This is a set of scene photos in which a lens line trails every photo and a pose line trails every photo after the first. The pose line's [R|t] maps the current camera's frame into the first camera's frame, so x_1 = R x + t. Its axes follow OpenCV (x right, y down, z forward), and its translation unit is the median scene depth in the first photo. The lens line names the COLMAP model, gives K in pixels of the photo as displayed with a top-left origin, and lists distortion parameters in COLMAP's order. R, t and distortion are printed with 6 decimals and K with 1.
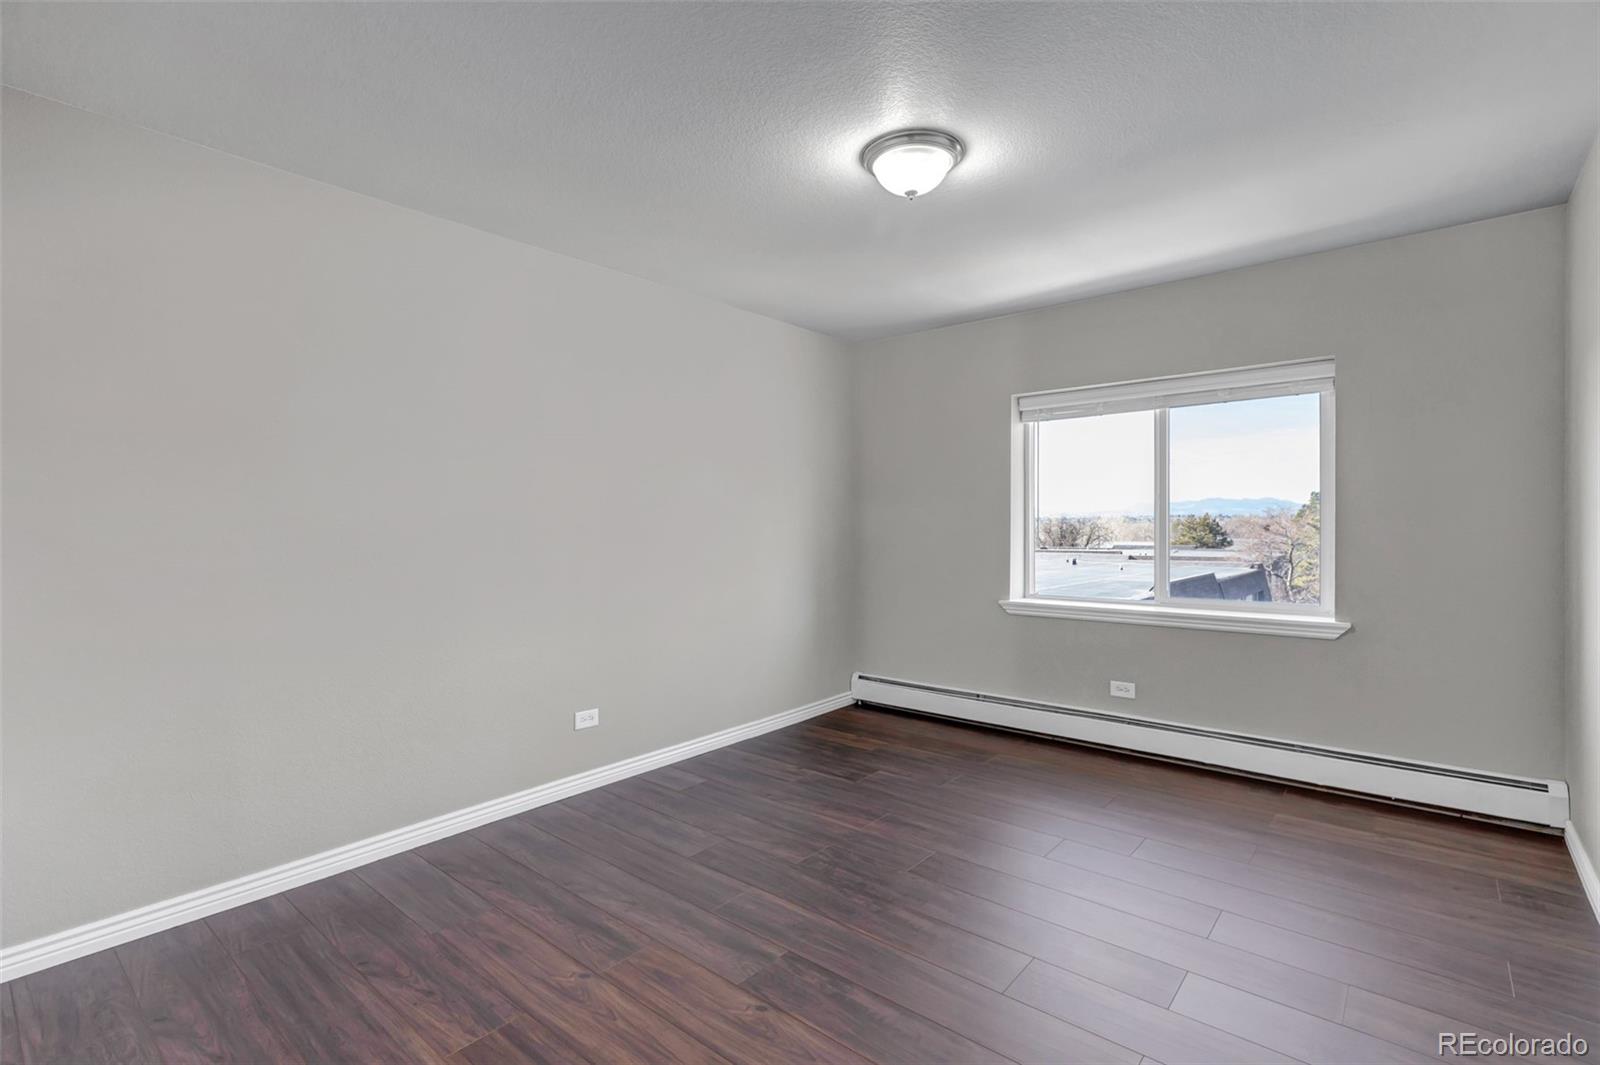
lens RADIAL K [[731.3, 0, 807.4], [0, 731.3, 535.4], [0, 0, 1]] dist [0.003569, -0.000404]
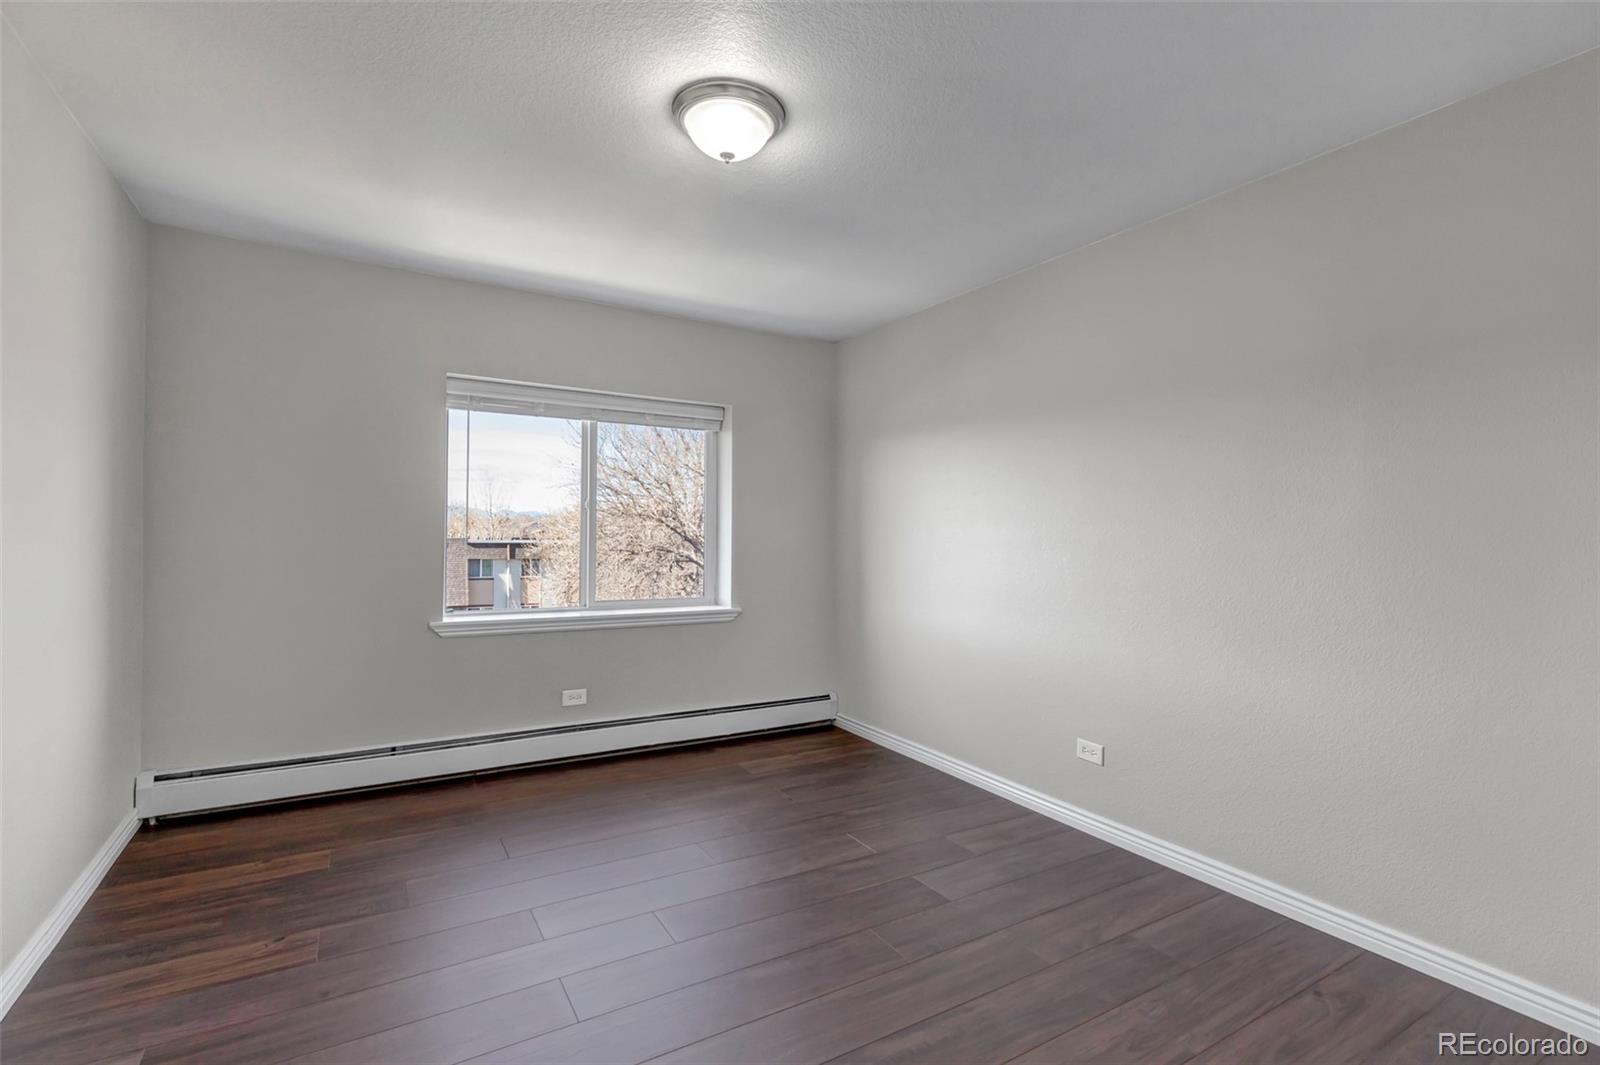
lens RADIAL K [[731.3, 0, 793.1], [0, 731.3, 522.5], [0, 0, 1]] dist [0.003569, -0.000404]
pose [[0.330522, 0.026953, 0.943413, -0.408620], [0.000727, 0.999585, -0.028813, 0.003340], [-0.943798, 0.010209, 0.330365, 0.390814]]
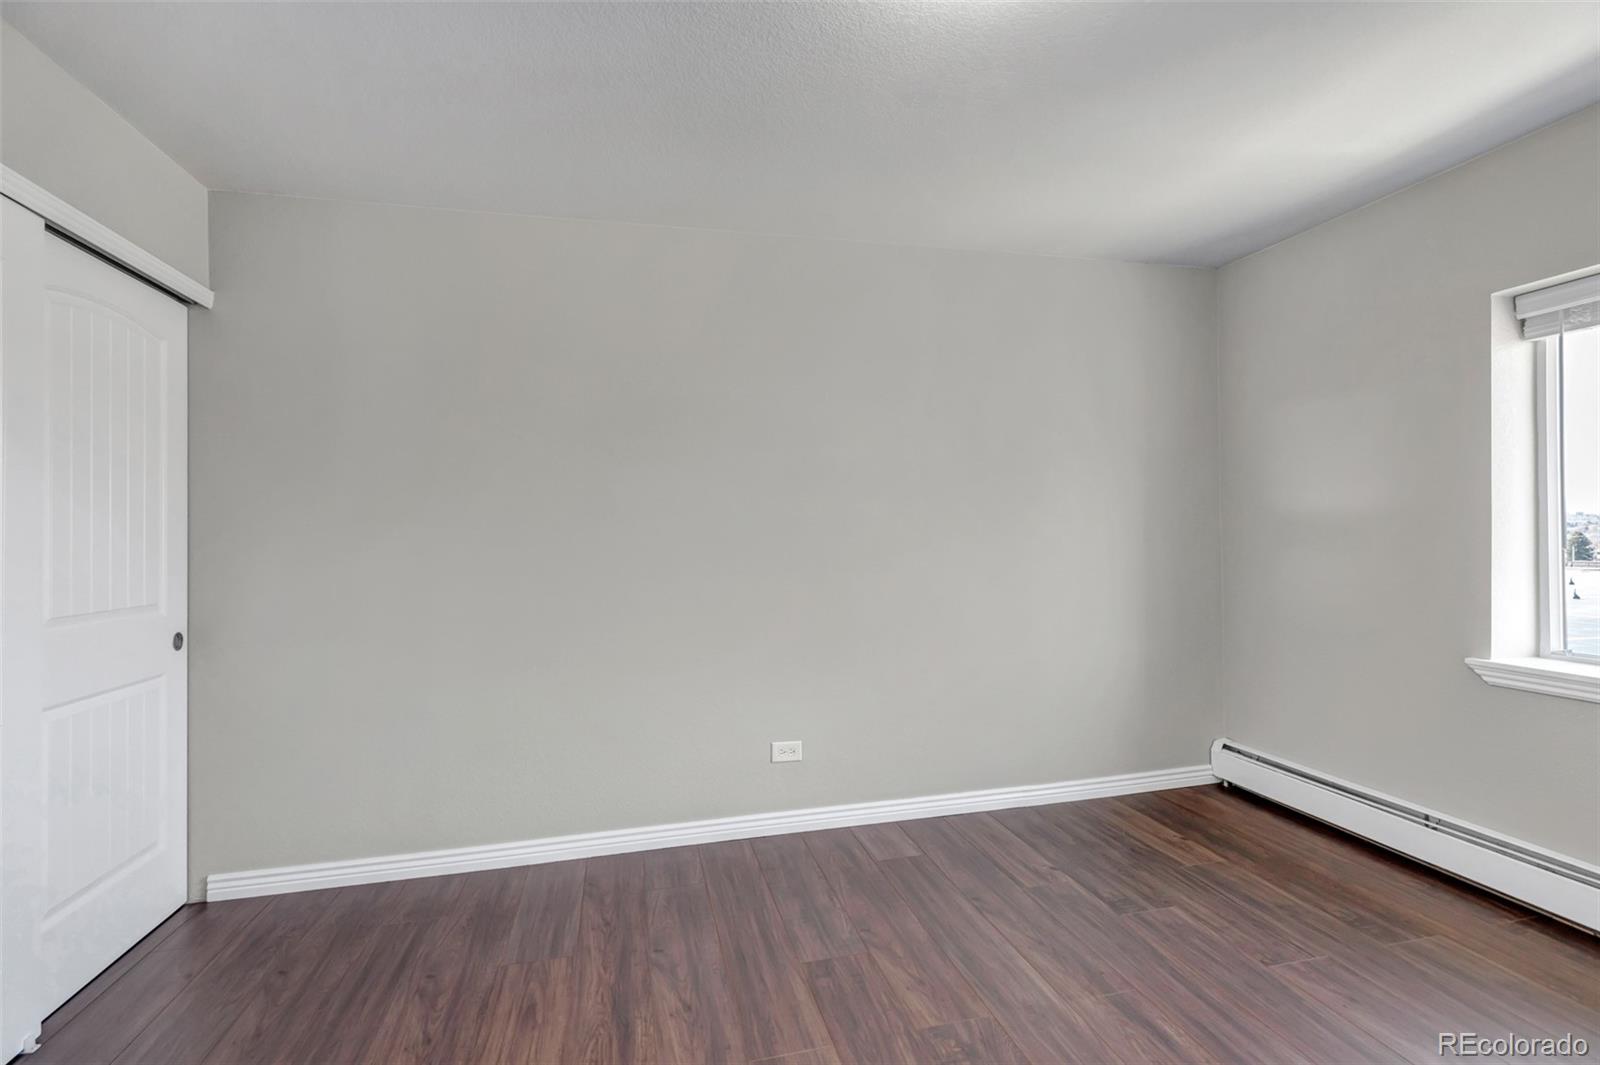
lens RADIAL K [[731.3, 0, 809.0], [0, 731.3, 533.5], [0, 0, 1]] dist [0.003569, -0.000404]
pose [[0.810428, -0.003741, -0.585826, 0.201024], [-0.002380, 0.999950, -0.009678, -0.000856], [0.585833, 0.009238, 0.810379, 0.261259]]
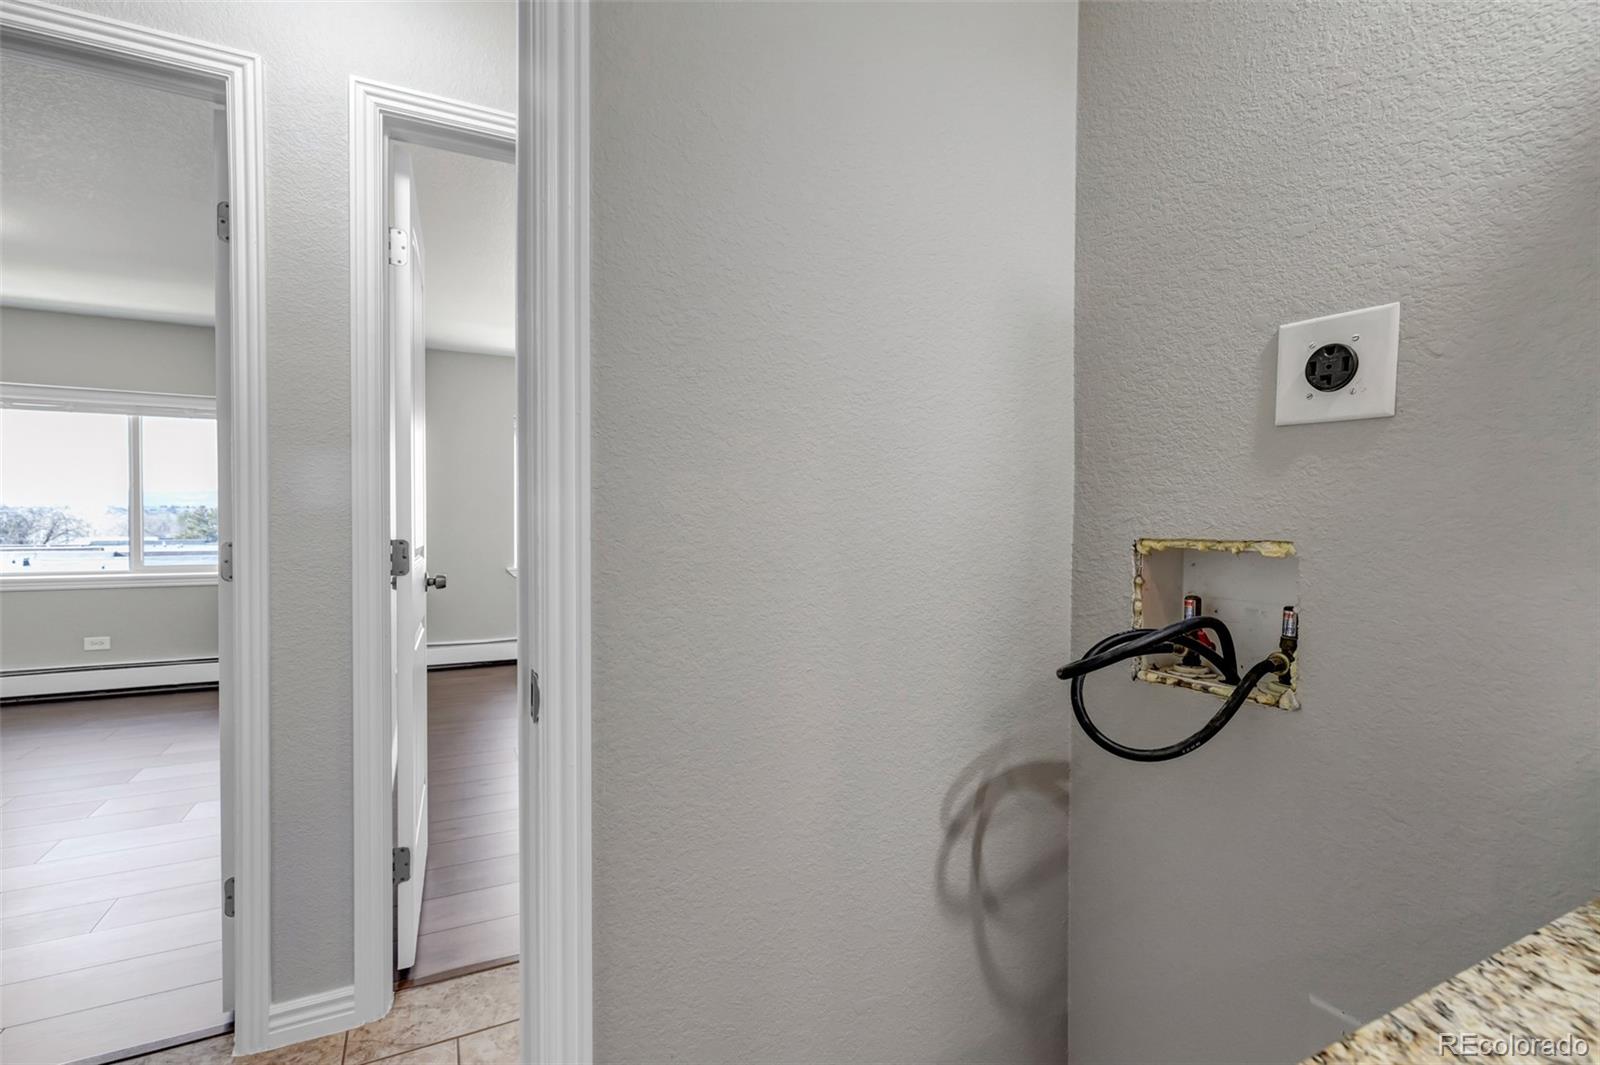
lens RADIAL K [[731.3, 0, 798.9], [0, 731.3, 532.1], [0, 0, 1]] dist [0.003569, -0.000404]
pose [[0.395875, -0.008564, 0.918264, -0.222944], [0.005215, 0.999961, 0.007077, 0.023485], [-0.918289, 0.001987, 0.395905, -0.547789]]
